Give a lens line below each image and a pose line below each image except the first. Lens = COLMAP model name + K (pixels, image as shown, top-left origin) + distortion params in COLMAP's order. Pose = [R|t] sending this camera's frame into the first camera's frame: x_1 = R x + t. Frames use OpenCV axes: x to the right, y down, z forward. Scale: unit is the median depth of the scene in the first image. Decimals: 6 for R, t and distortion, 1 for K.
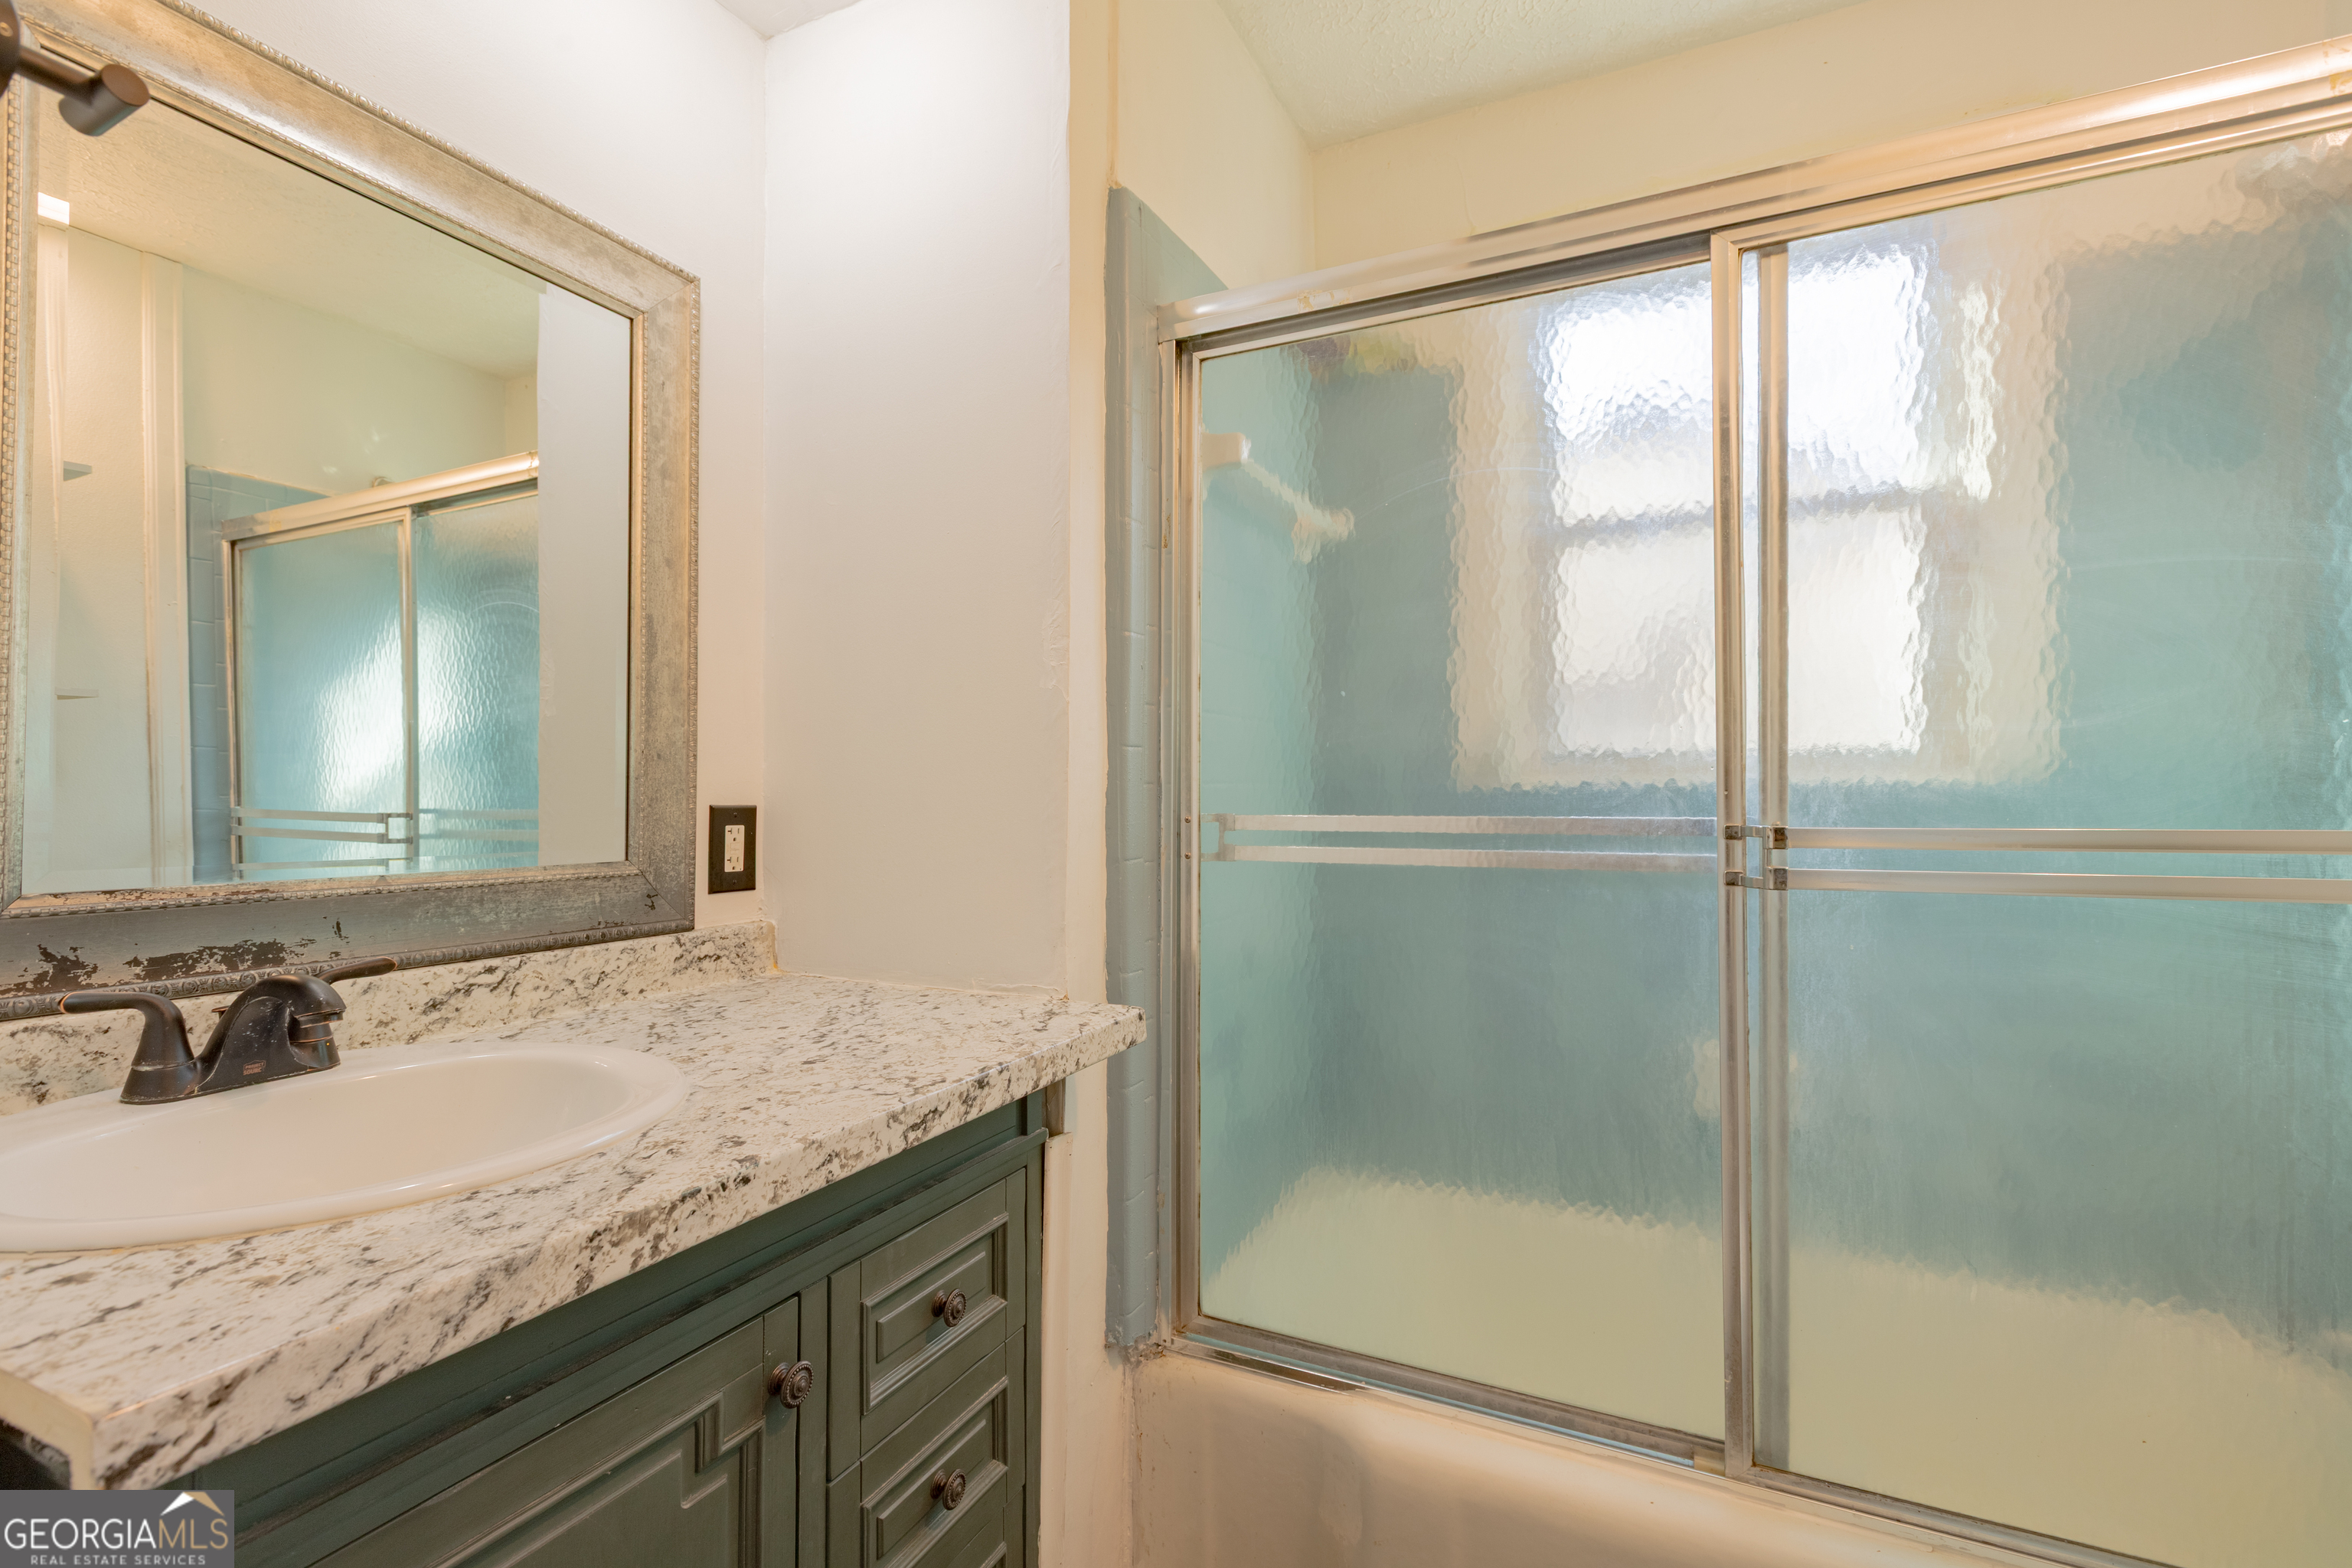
lens RADIAL K [[1052.6, 0, 1162.8], [0, 1052.6, 780.9], [0, 0, 1]] dist [0.002615, -0.001399]
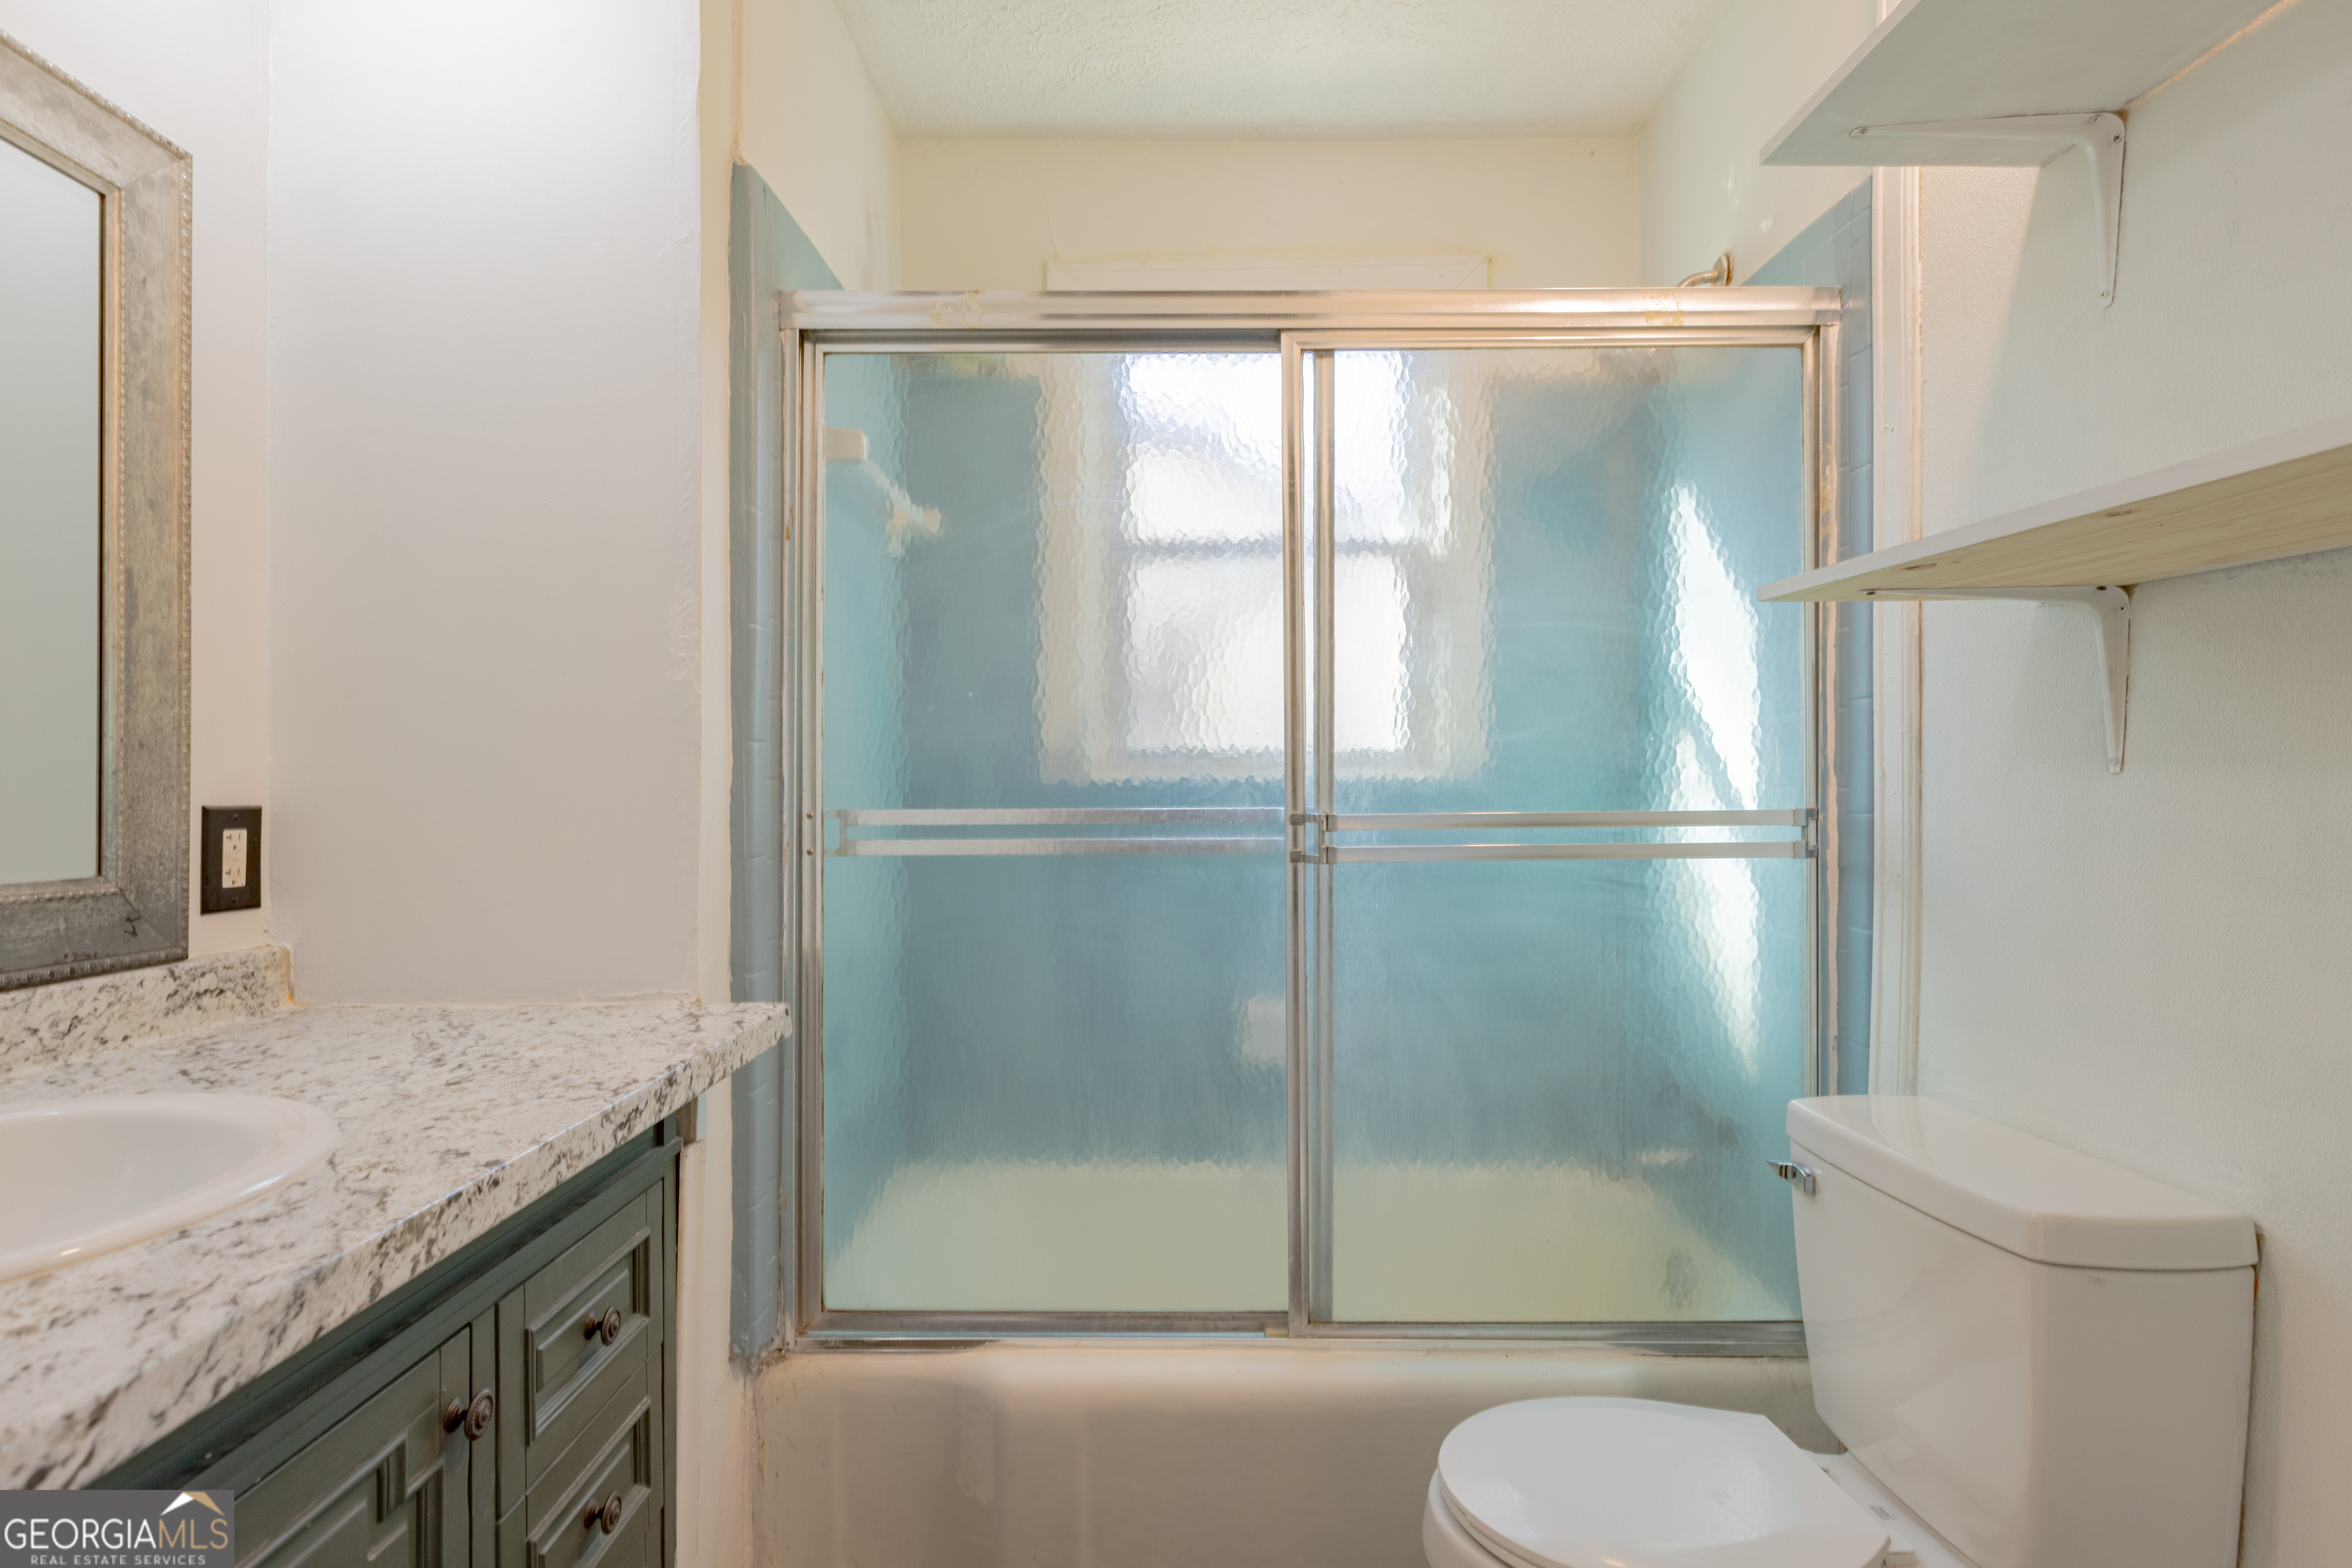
lens RADIAL K [[1135.7, 0, 1171.1], [0, 1135.7, 779.8], [0, 0, 1]] dist [-0.003062, 0.000570]
pose [[0.900662, -0.000359, 0.434519, -0.165630], [-0.002220, 0.999983, 0.005428, -0.003944], [-0.434514, -0.005853, 0.900646, -0.134607]]
